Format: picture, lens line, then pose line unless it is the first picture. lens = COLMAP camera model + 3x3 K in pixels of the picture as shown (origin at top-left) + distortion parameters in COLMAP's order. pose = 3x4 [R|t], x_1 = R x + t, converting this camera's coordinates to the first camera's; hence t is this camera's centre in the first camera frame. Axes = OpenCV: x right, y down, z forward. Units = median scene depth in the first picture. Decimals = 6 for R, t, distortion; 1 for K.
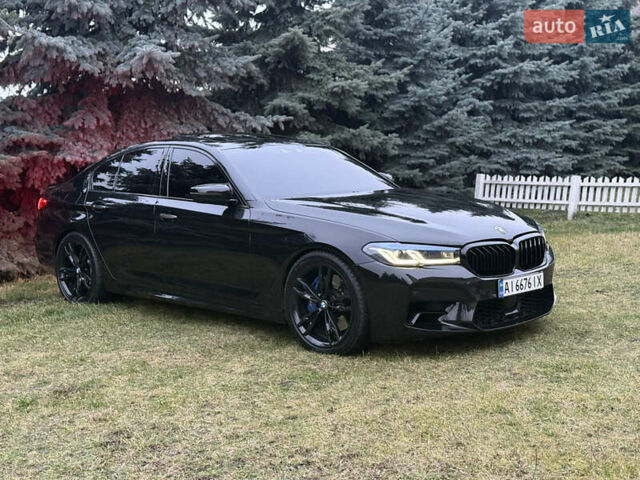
lens RADIAL K [[886.4, 0, 319.9], [0, 886.4, 240.8], [0, 0, 1]] dist [0.186796, -0.336916]
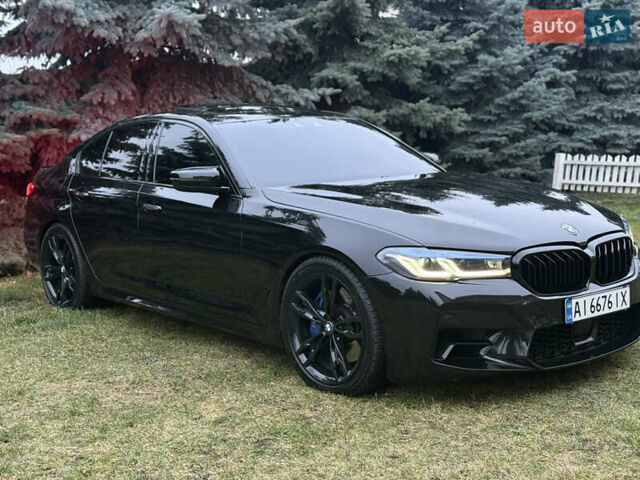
lens RADIAL K [[886.4, 0, 319.9], [0, 886.4, 240.8], [0, 0, 1]] dist [0.186796, -0.336916]
pose [[0.995874, 0.006849, -0.090484, 0.032863], [-0.004873, 0.999745, 0.022050, -0.009279], [0.090612, -0.021518, 0.995654, 0.125531]]
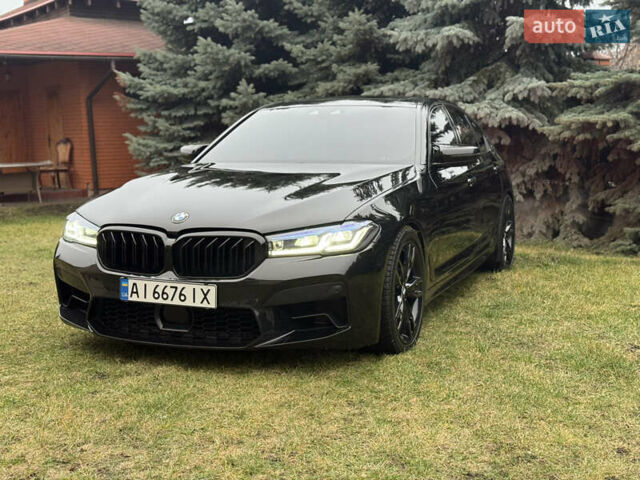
lens RADIAL K [[886.4, 0, 319.9], [0, 886.4, 240.8], [0, 0, 1]] dist [0.186796, -0.336916]
pose [[0.383734, 0.140508, -0.912691, 0.479601], [-0.109690, 0.988295, 0.106029, -0.043906], [0.916906, 0.059426, 0.394655, 0.417965]]
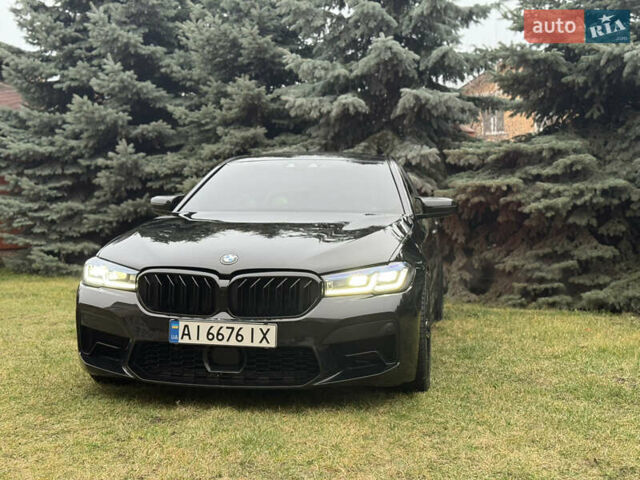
lens RADIAL K [[890.5, 0, 322.5], [0, 890.5, 240.8], [0, 0, 1]] dist [0.167587, -0.239250]
pose [[0.577402, 0.070204, -0.813436, 0.443738], [-0.117191, 0.993106, 0.002524, -0.020170], [0.808005, 0.093870, 0.581649, 0.319374]]
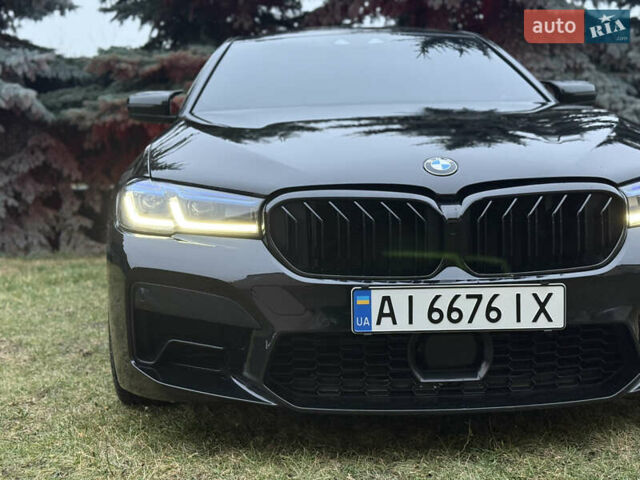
lens RADIAL K [[886.4, 0, 319.9], [0, 886.4, 240.8], [0, 0, 1]] dist [0.186796, -0.336916]
pose [[0.742870, 0.077776, -0.664902, 0.220021], [-0.069029, 0.996833, 0.039479, 0.004453], [0.665867, 0.016570, 0.745887, 0.343946]]
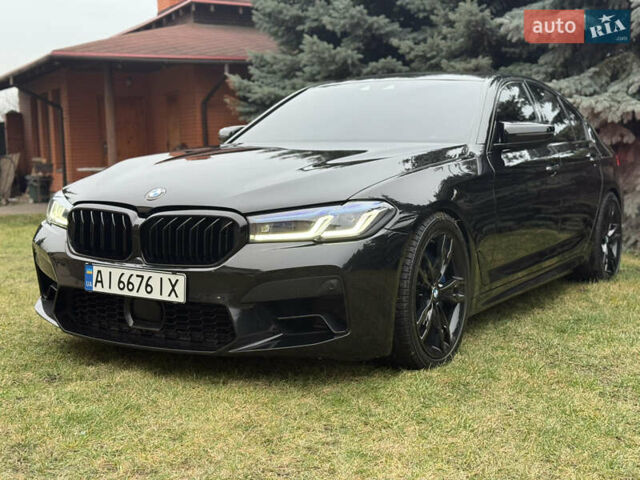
lens RADIAL K [[885.4, 0, 324.8], [0, 885.4, 241.3], [0, 0, 1]] dist [0.204465, -0.431220]
pose [[0.231870, 0.130495, -0.963954, 0.430792], [-0.118517, 0.987368, 0.105157, -0.030611], [0.965500, 0.089862, 0.244407, 0.495603]]
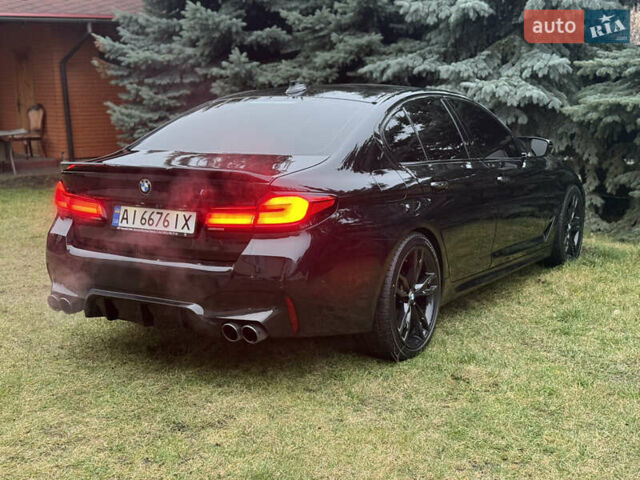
lens RADIAL K [[886.4, 0, 319.9], [0, 886.4, 240.8], [0, 0, 1]] dist [0.186796, -0.336916]
pose [[0.431488, 0.186121, -0.882710, 0.413481], [-0.115224, 0.981842, 0.150699, -0.062258], [0.894730, 0.036684, 0.445098, 0.381860]]
